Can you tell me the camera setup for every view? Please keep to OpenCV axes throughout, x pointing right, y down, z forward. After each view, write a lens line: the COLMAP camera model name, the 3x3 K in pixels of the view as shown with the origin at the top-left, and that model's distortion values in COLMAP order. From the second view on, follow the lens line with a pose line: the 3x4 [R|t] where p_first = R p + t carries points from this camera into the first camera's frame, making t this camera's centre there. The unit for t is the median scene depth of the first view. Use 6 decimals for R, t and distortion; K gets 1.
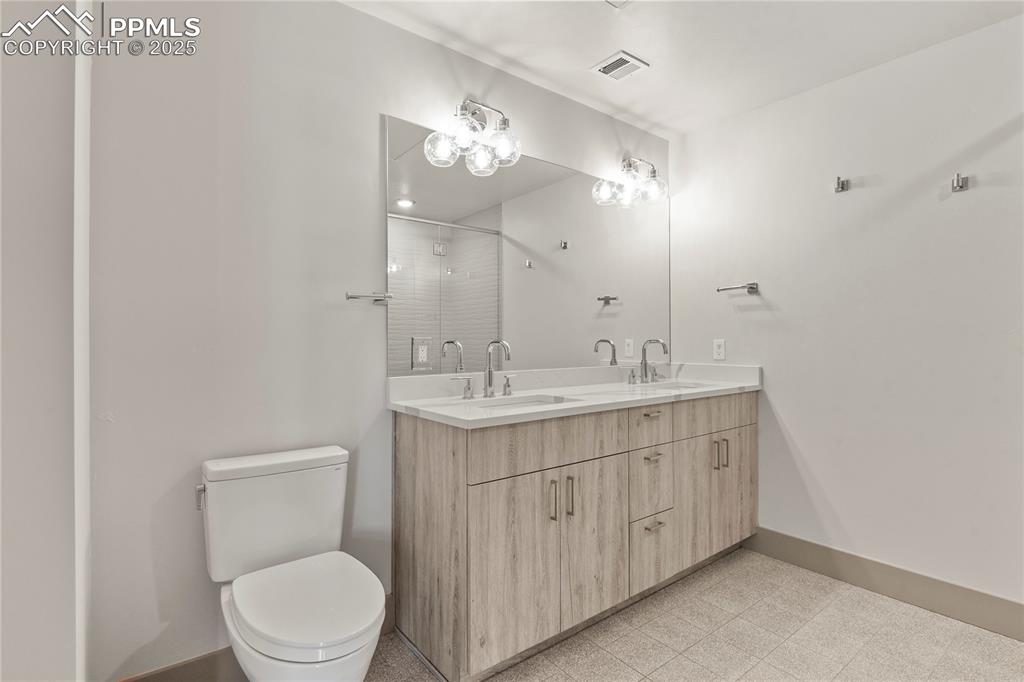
lens RADIAL K [[493.1, 0, 512.0], [0, 493.1, 341.0], [0, 0, 1]] dist [0.000226, 0.000060]
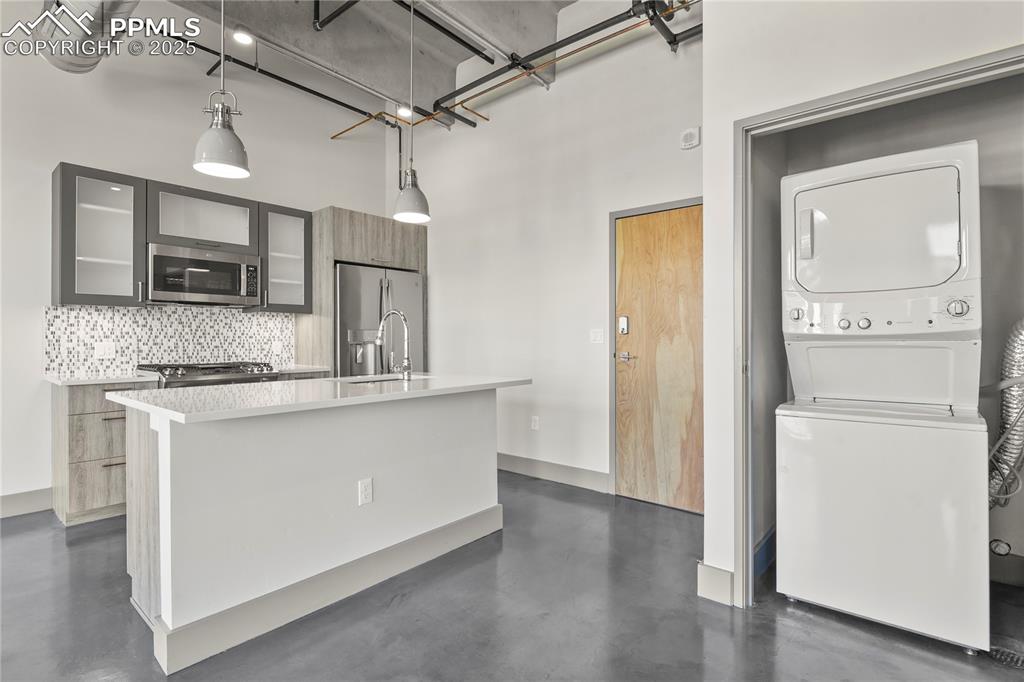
lens RADIAL K [[493.1, 0, 512.0], [0, 493.1, 341.0], [0, 0, 1]] dist [0.000226, 0.000060]
pose [[0.978178, -0.000879, 0.207767, 0.253150], [-0.000903, 0.999964, 0.008478, 0.847198], [-0.207767, -0.008481, 0.978142, -1.532536]]
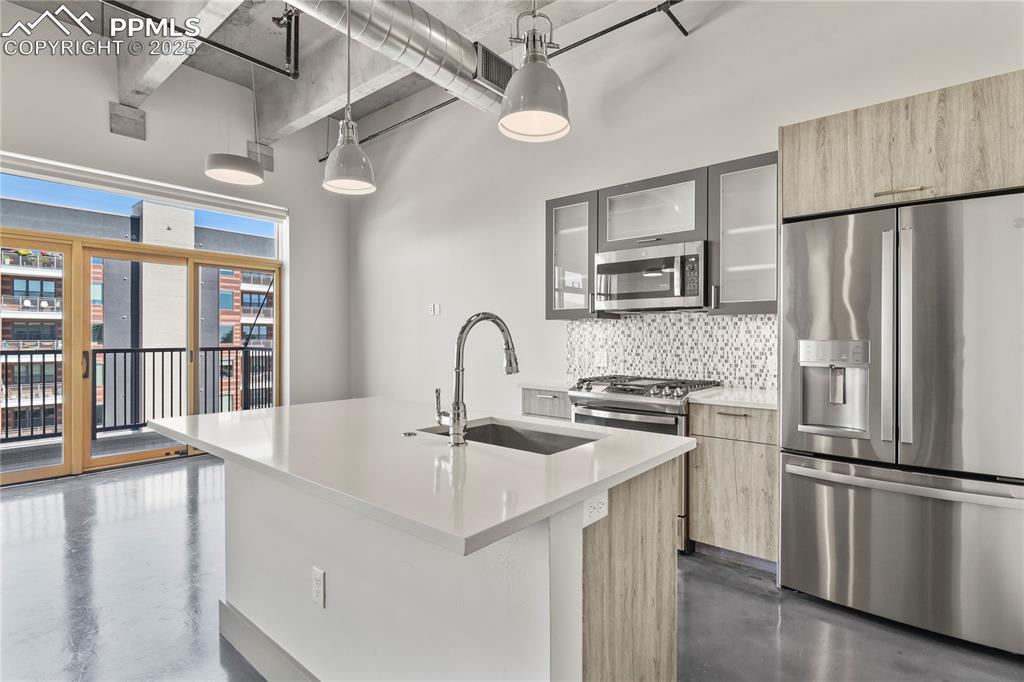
lens RADIAL K [[503.5, 0, 512.0], [0, 503.5, 341.0], [0, 0, 1]] dist [-0.000954, -0.000174]
pose [[0.221567, -0.001296, -0.975144, 1.074233], [-0.009752, 0.999946, -0.003545, 0.836436], [0.975096, 0.010295, 0.221543, -0.167776]]
